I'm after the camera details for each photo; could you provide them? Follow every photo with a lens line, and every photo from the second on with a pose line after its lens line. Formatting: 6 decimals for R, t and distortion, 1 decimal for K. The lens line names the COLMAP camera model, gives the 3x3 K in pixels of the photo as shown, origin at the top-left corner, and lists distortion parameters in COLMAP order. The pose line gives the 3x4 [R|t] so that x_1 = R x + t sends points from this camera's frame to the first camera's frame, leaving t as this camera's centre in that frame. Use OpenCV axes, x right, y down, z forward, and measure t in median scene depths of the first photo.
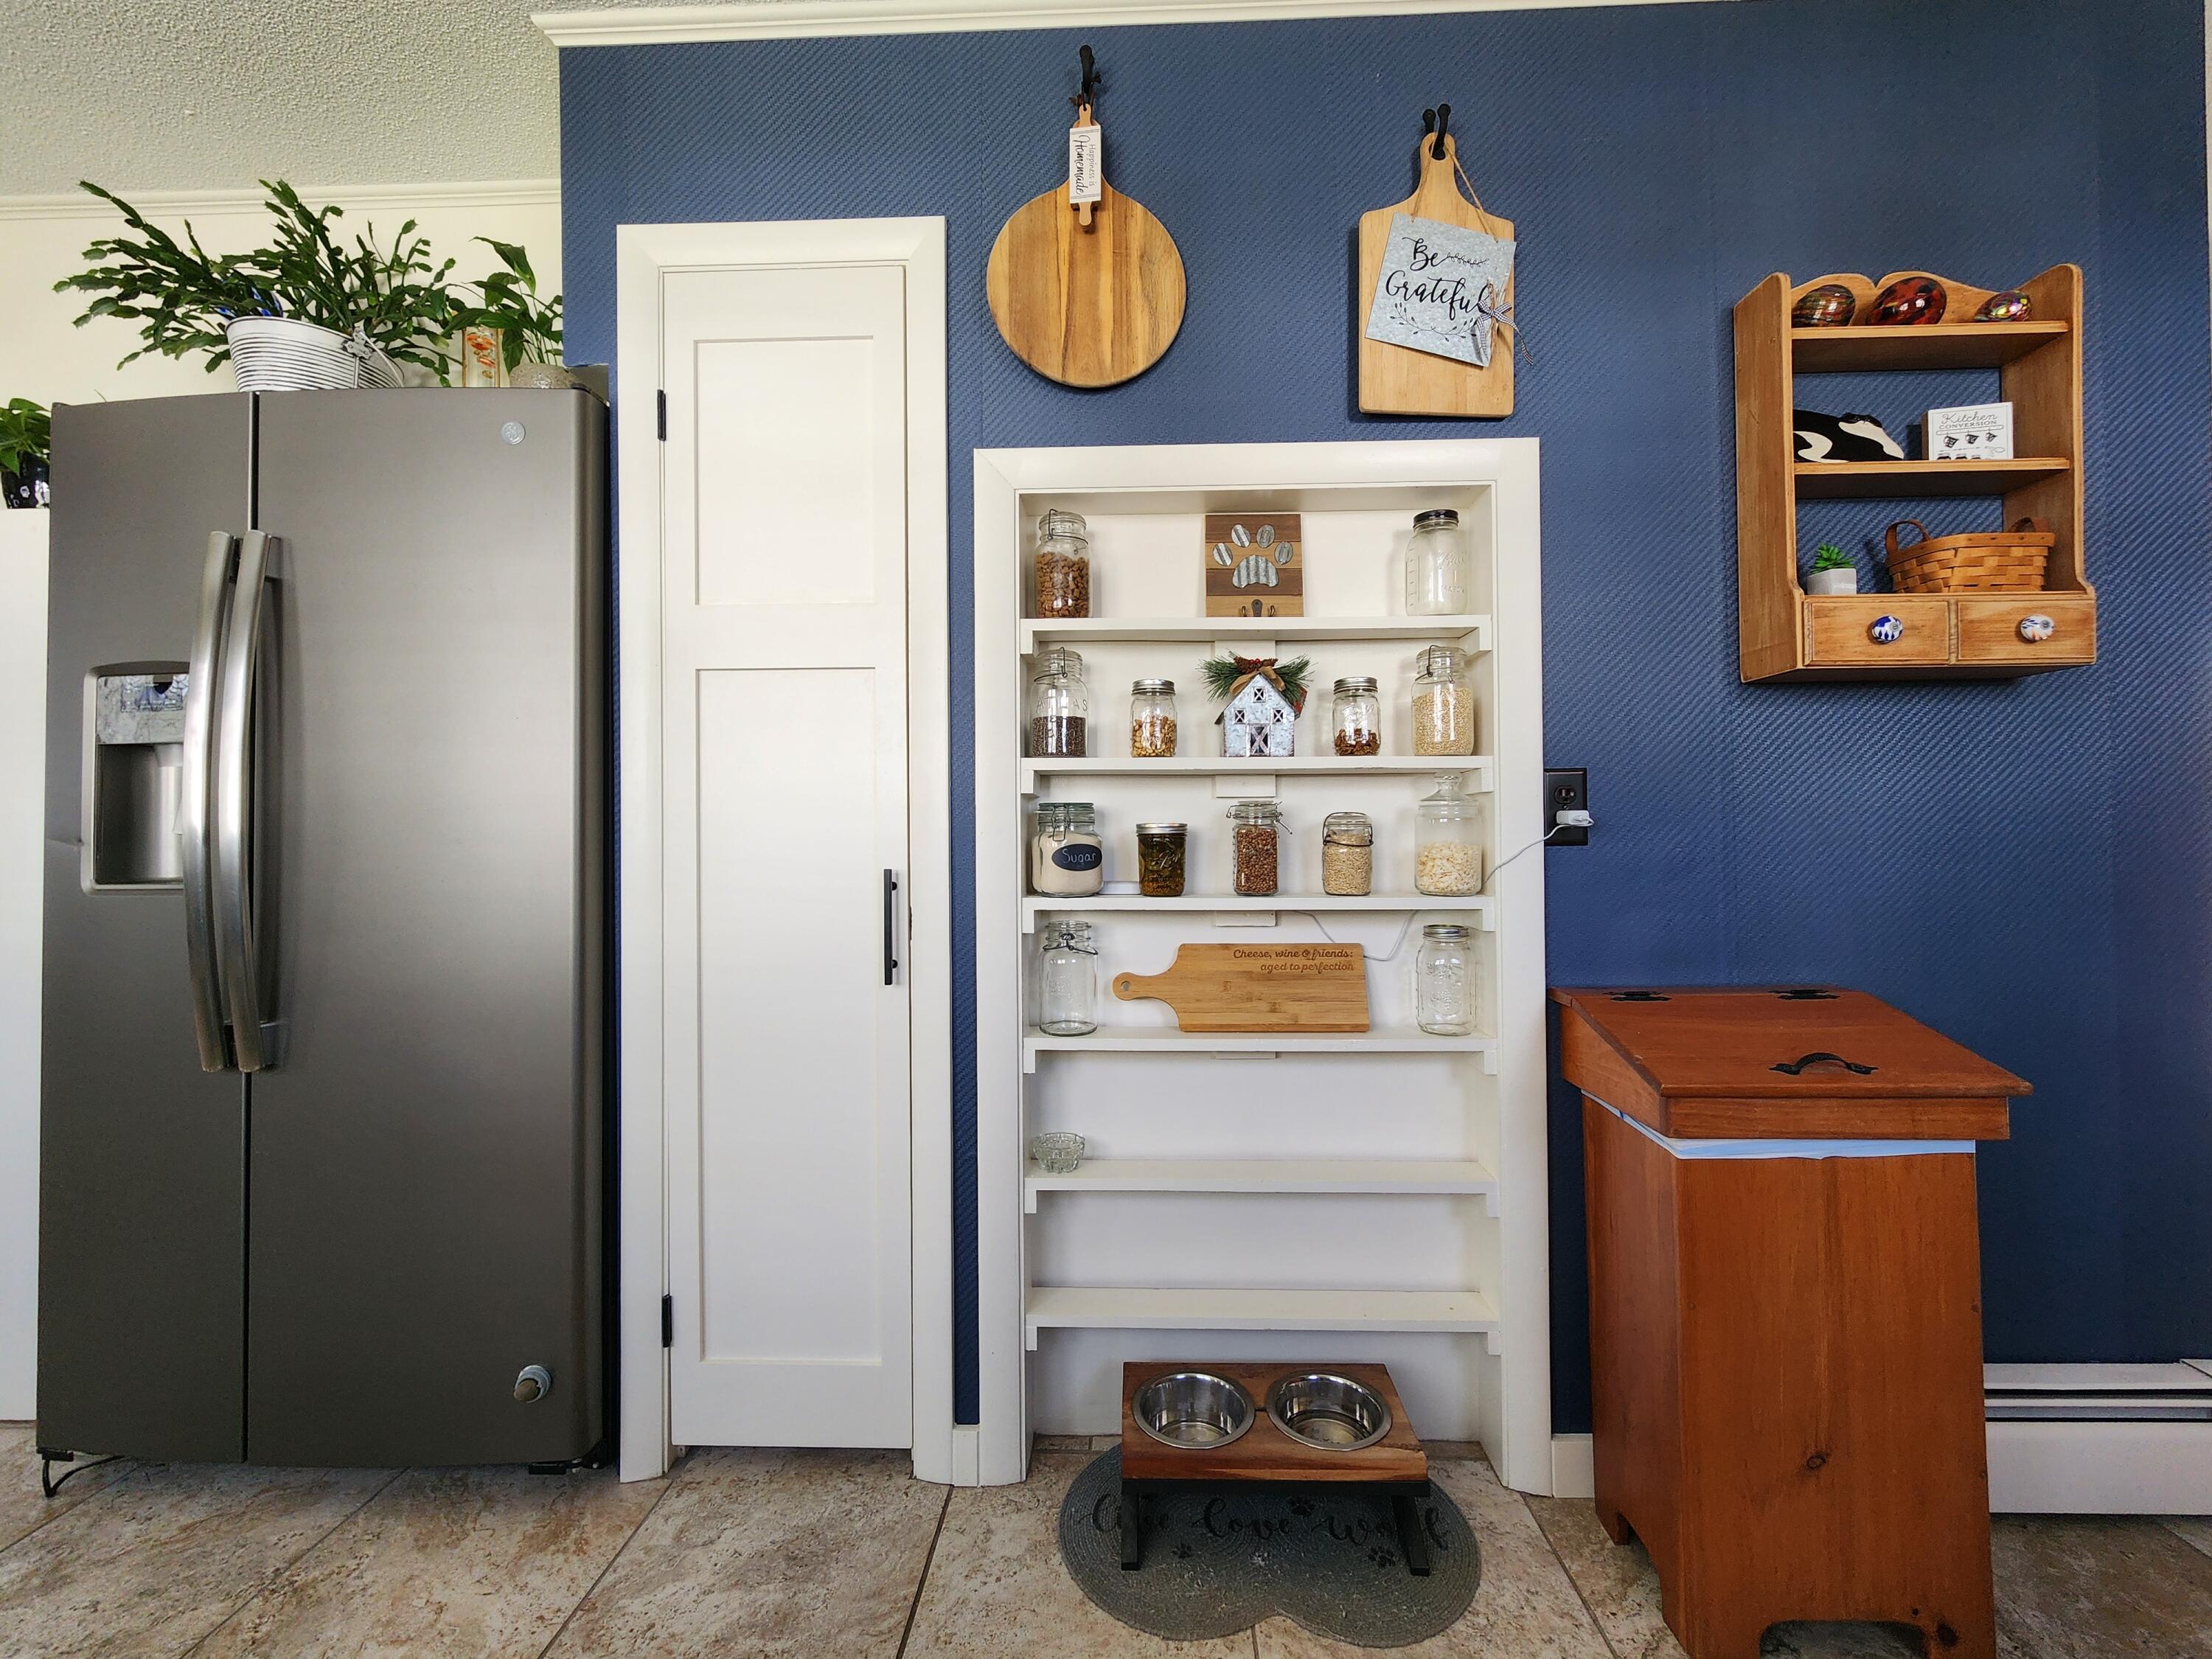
lens RADIAL K [[910.8, 0, 1106.0], [0, 910.8, 829.5], [0, 0, 1]] dist [-0.002116, 0.002943]
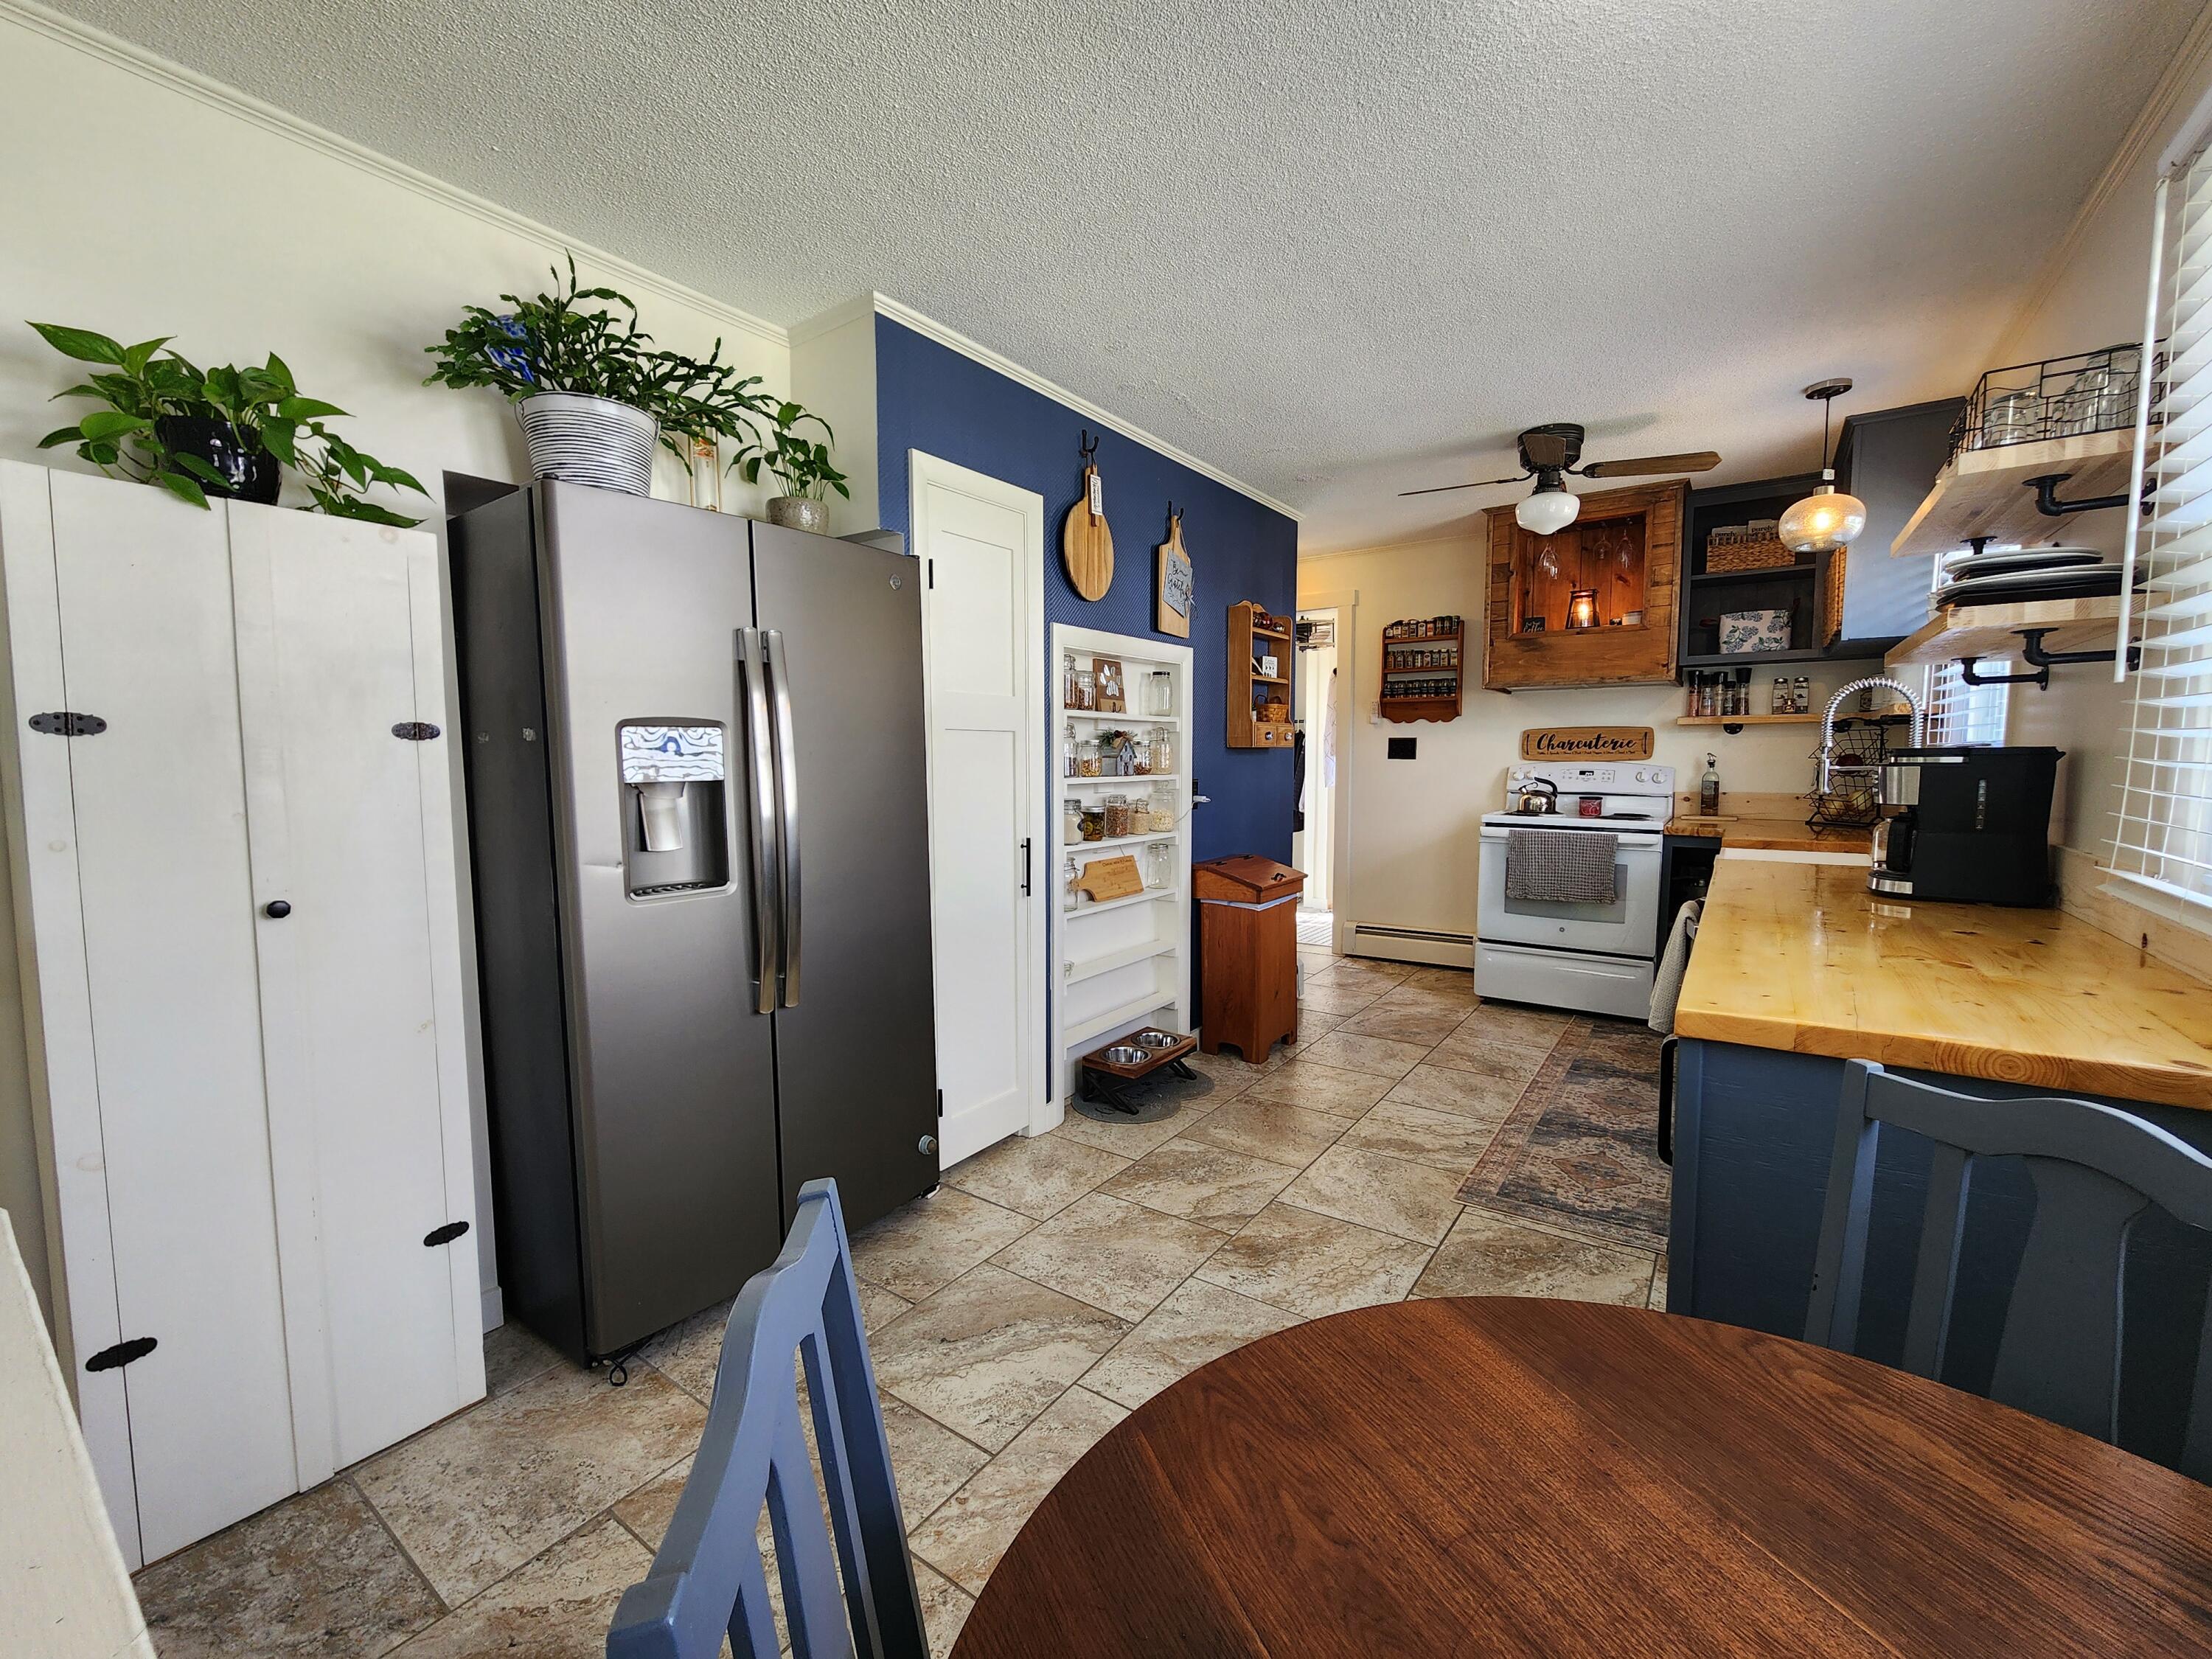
lens RADIAL K [[910.8, 0, 1106.0], [0, 910.8, 829.5], [0, 0, 1]] dist [-0.002116, 0.002943]
pose [[0.544951, -0.065380, 0.835915, -1.779252], [-0.012872, 0.996185, 0.086306, -0.144455], [-0.838369, -0.057793, 0.542031, -0.192445]]
